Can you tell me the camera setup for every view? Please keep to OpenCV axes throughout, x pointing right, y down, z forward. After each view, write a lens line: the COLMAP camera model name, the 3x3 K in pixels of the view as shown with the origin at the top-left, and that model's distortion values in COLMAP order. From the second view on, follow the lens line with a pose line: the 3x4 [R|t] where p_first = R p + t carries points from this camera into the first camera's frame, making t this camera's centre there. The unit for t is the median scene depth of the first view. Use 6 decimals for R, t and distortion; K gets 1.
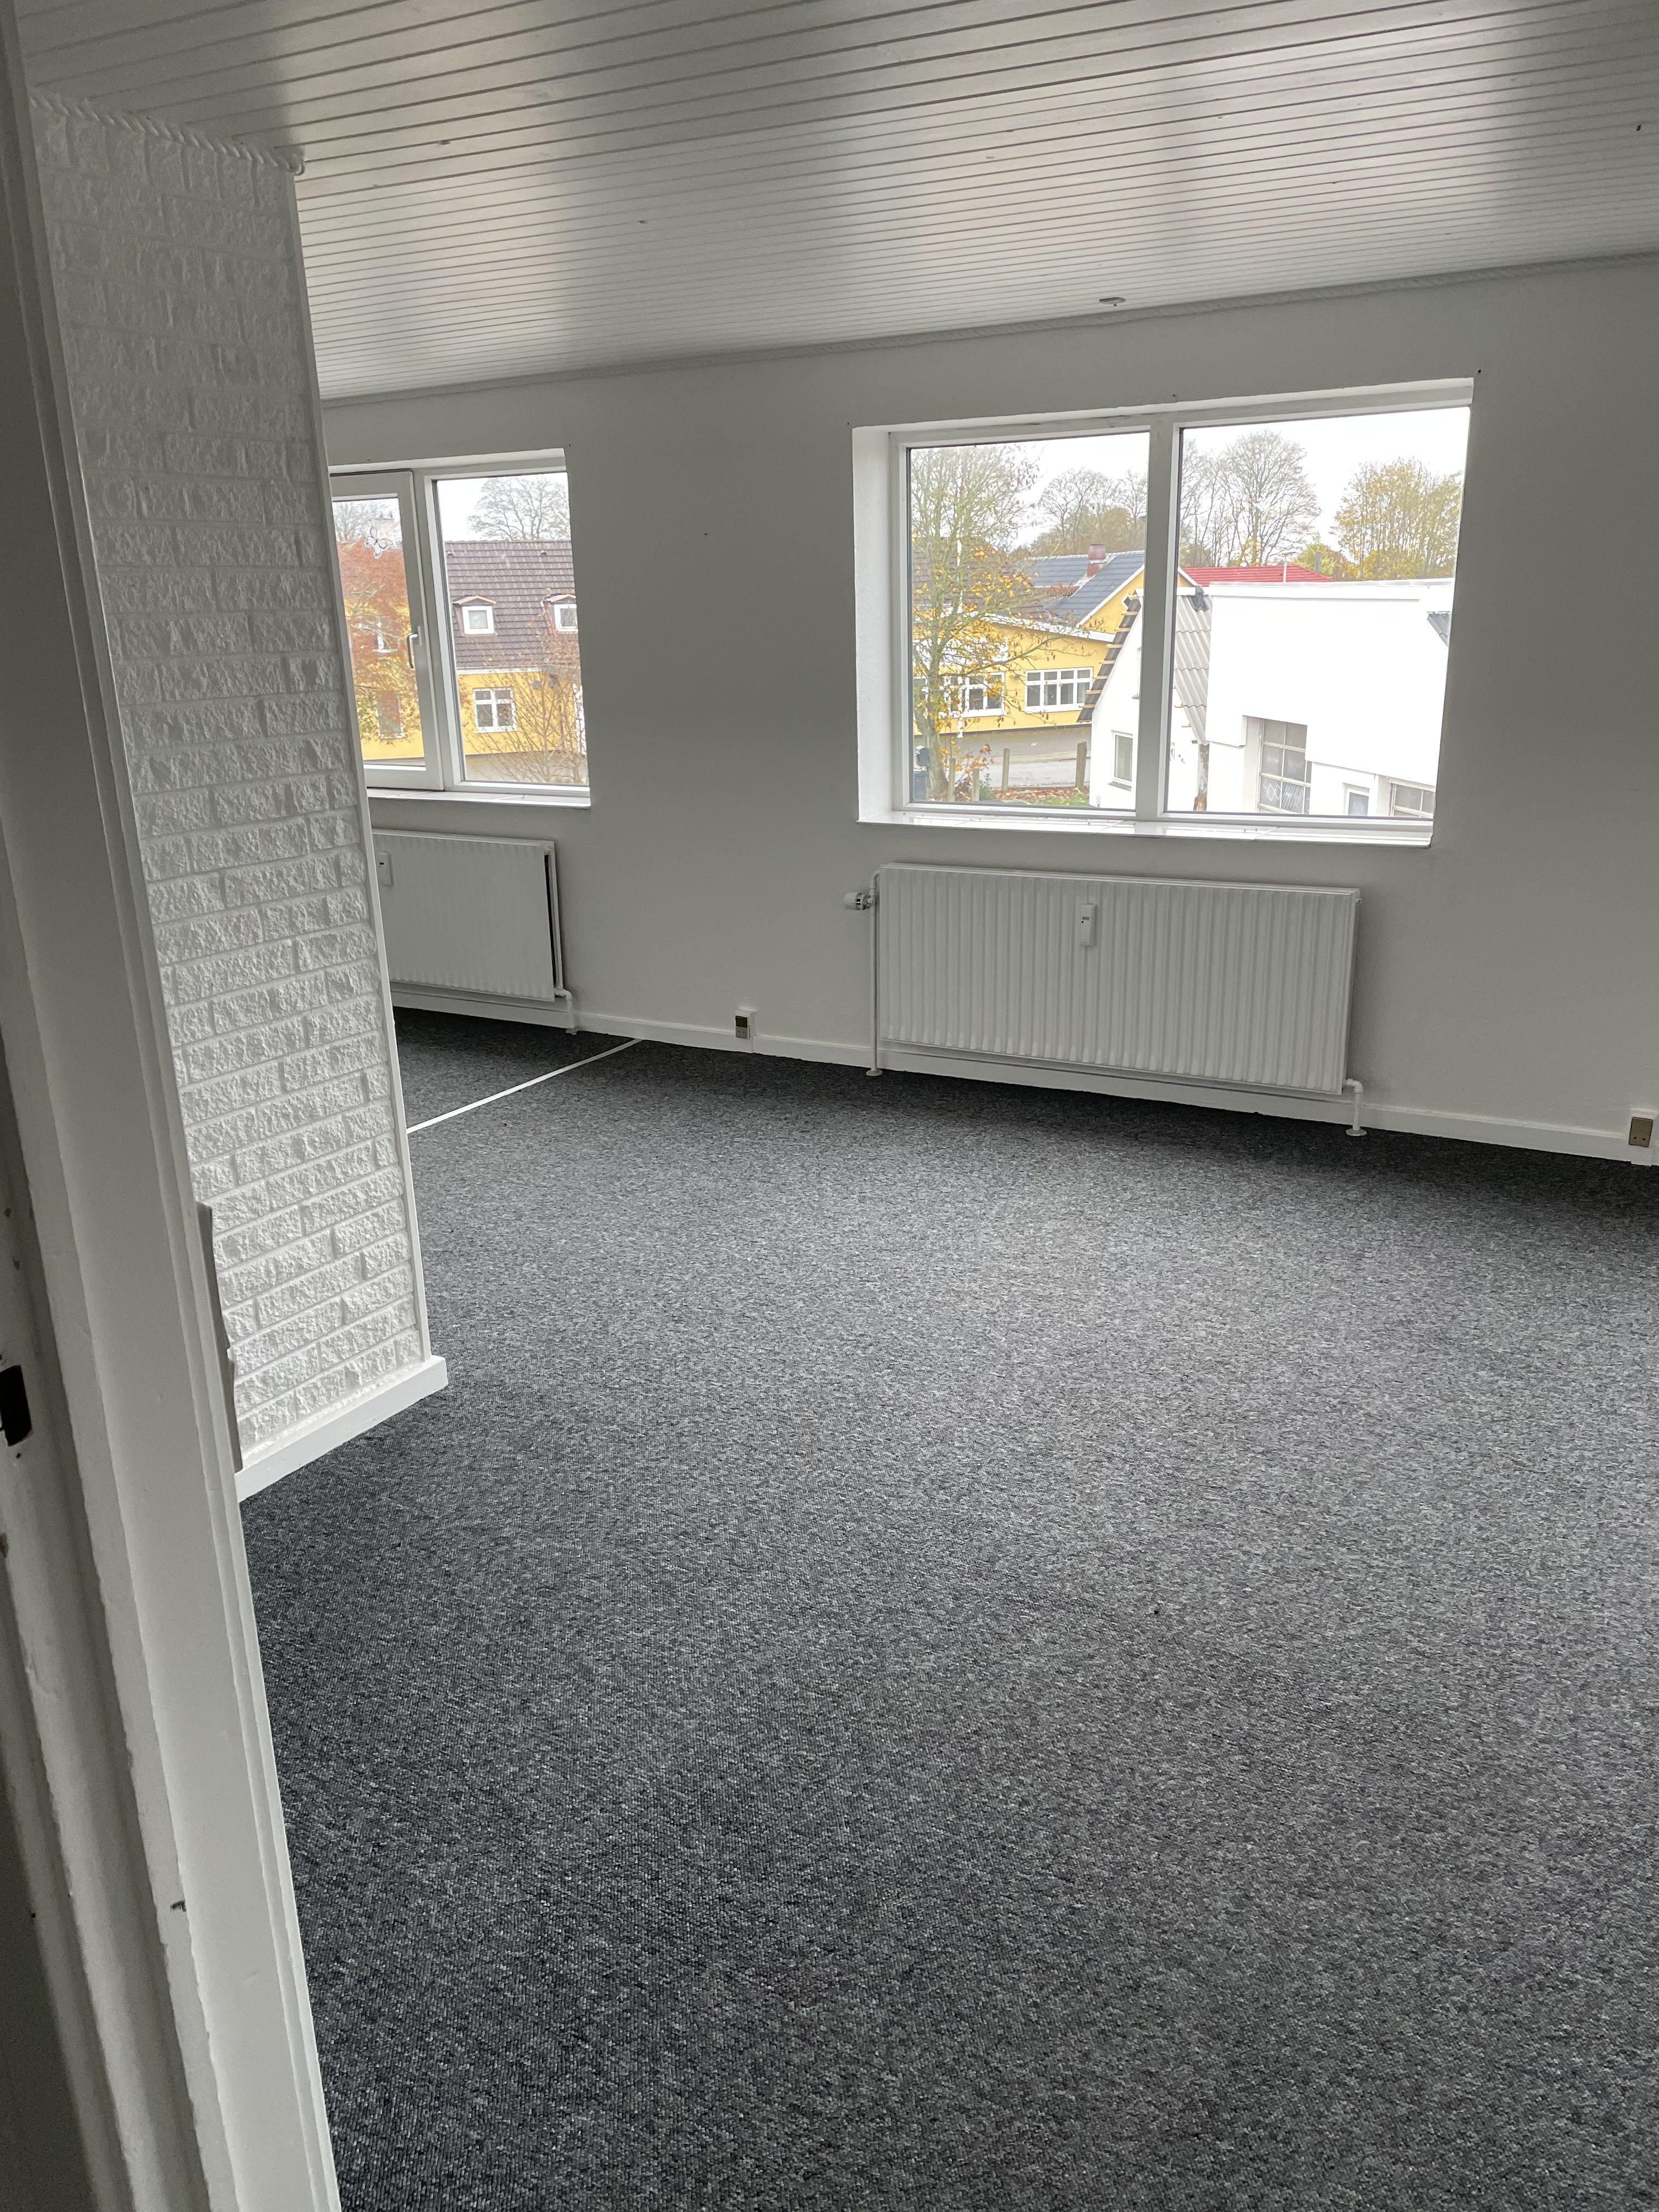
lens RADIAL K [[1665.7, 0, 822.1], [0, 1665.7, 1109.7], [0, 0, 1]] dist [0.085612, -0.110206]
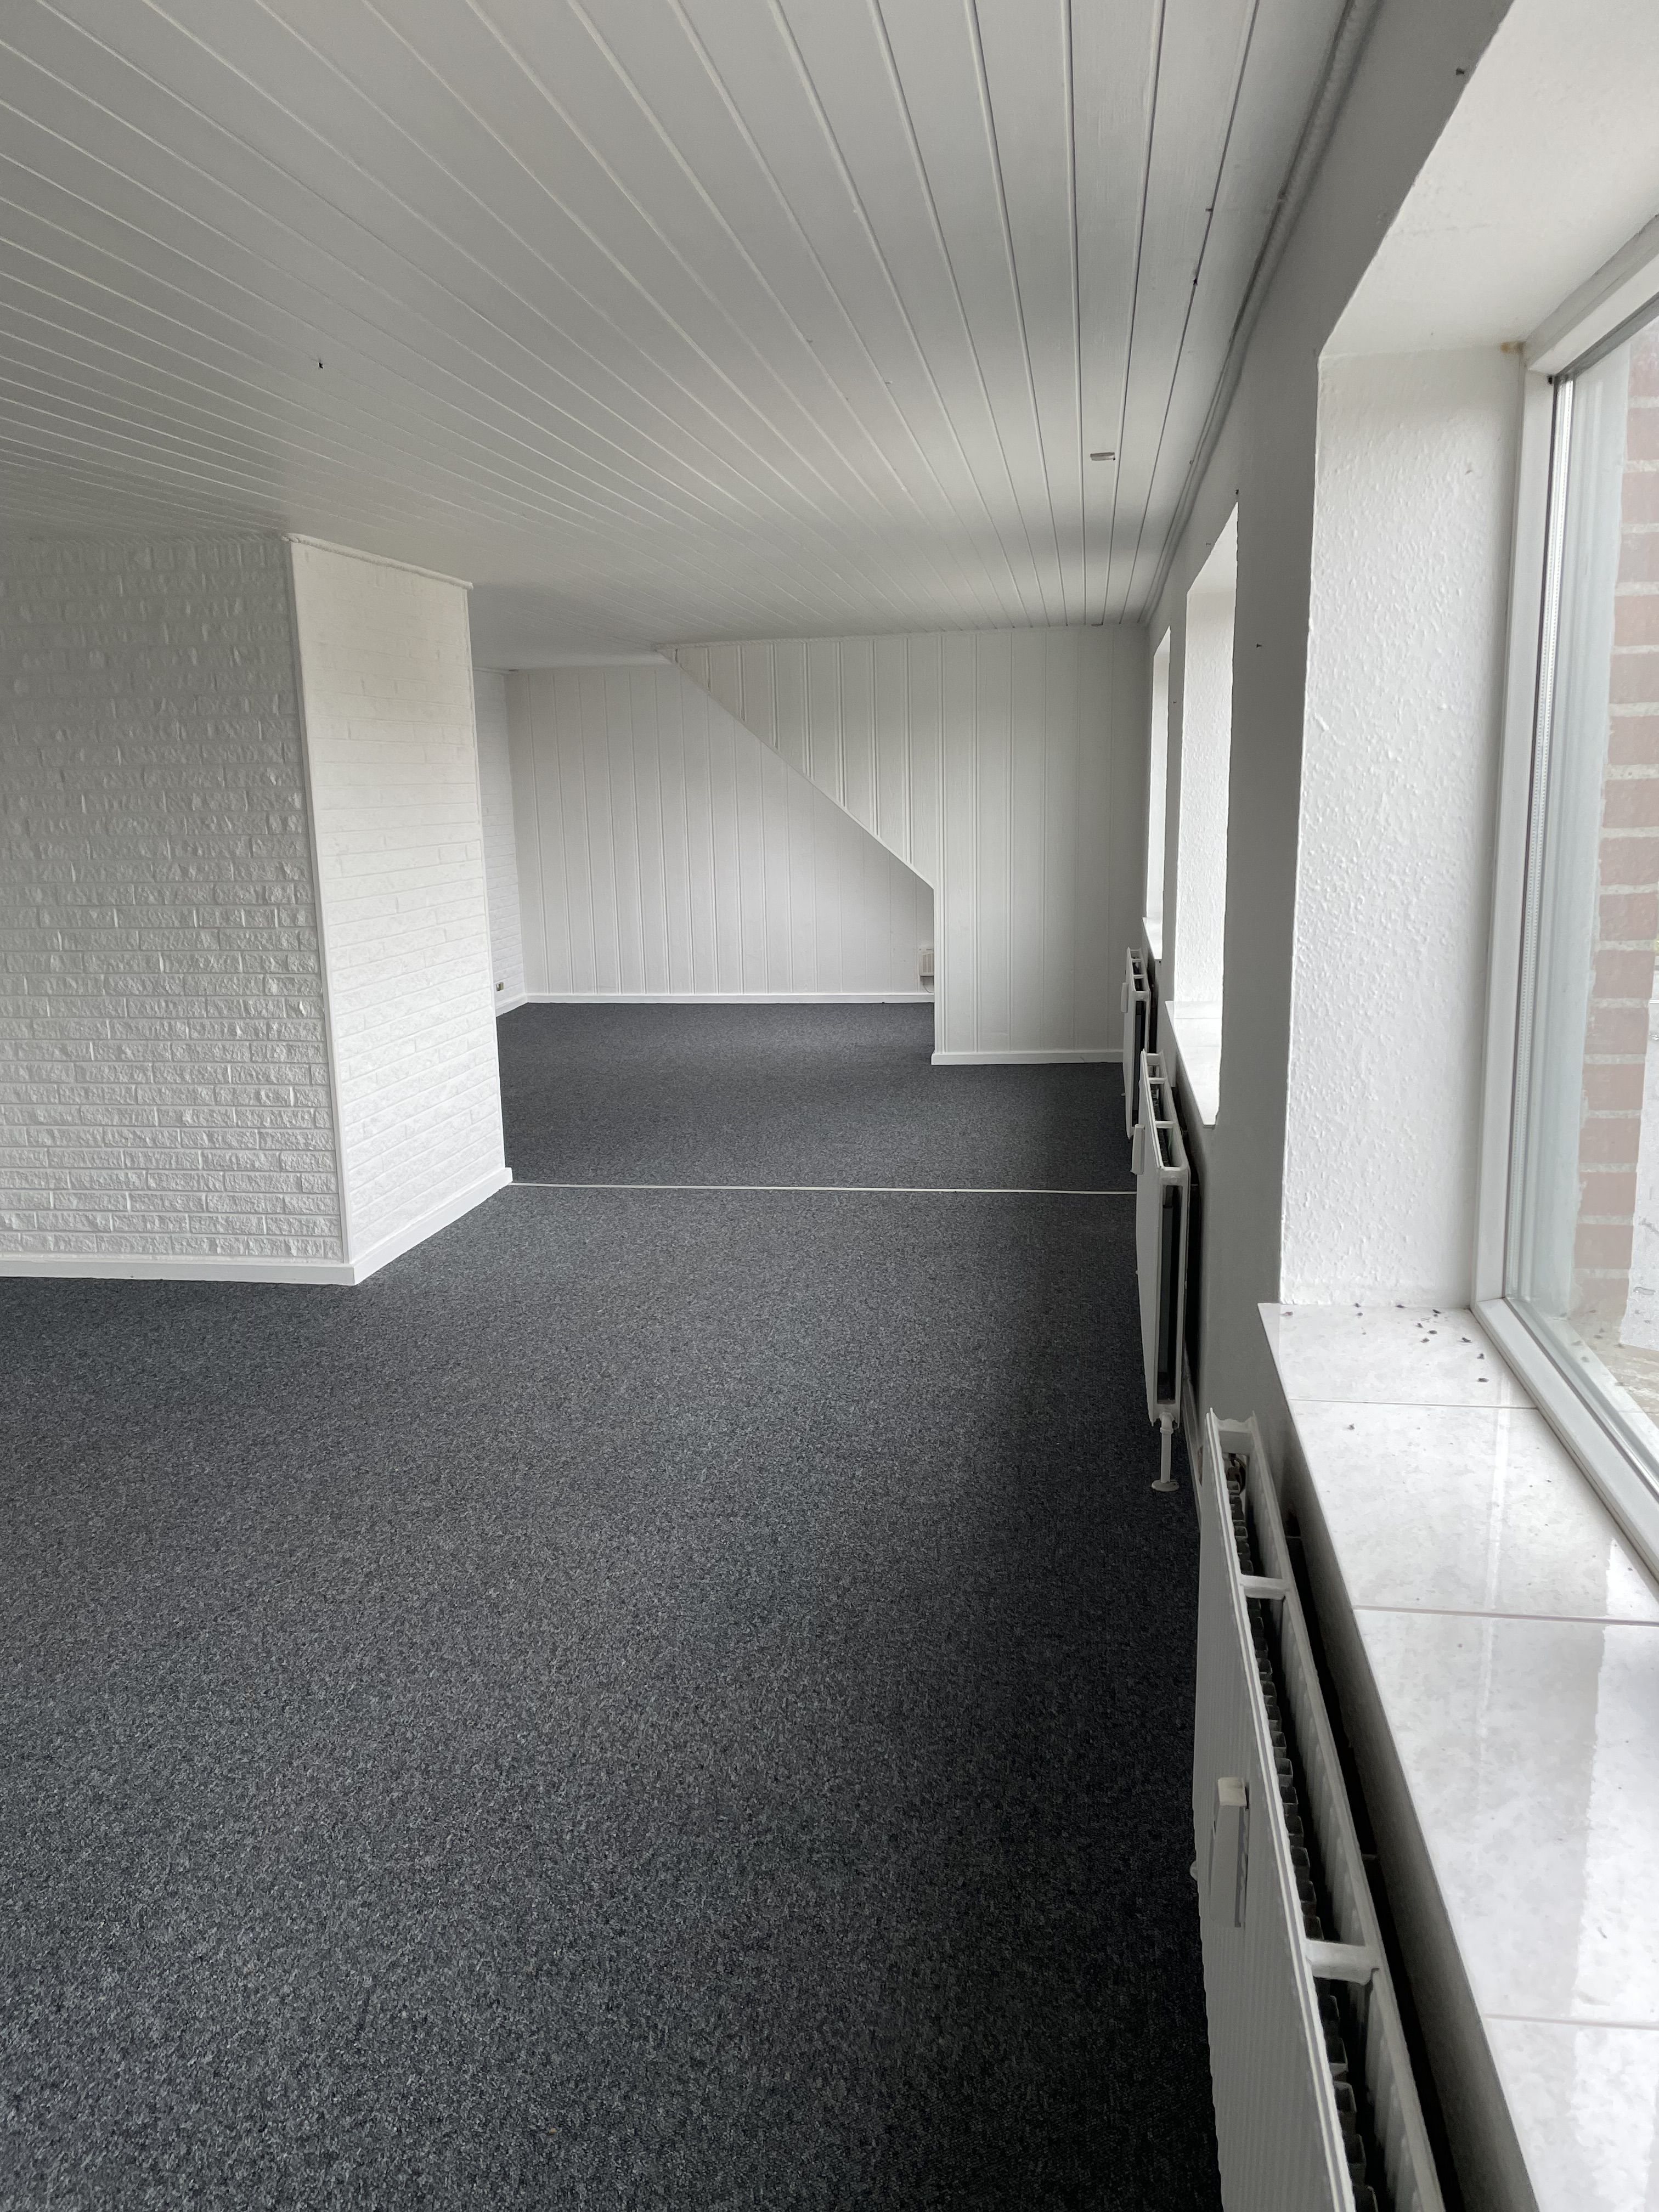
lens RADIAL K [[1665.7, 0, 822.1], [0, 1665.7, 1109.7], [0, 0, 1]] dist [0.085612, -0.110206]
pose [[0.349973, 0.201643, -0.914800, 1.463289], [-0.256170, 0.959934, 0.113589, -0.307800], [0.901053, 0.194591, 0.387606, 0.871510]]
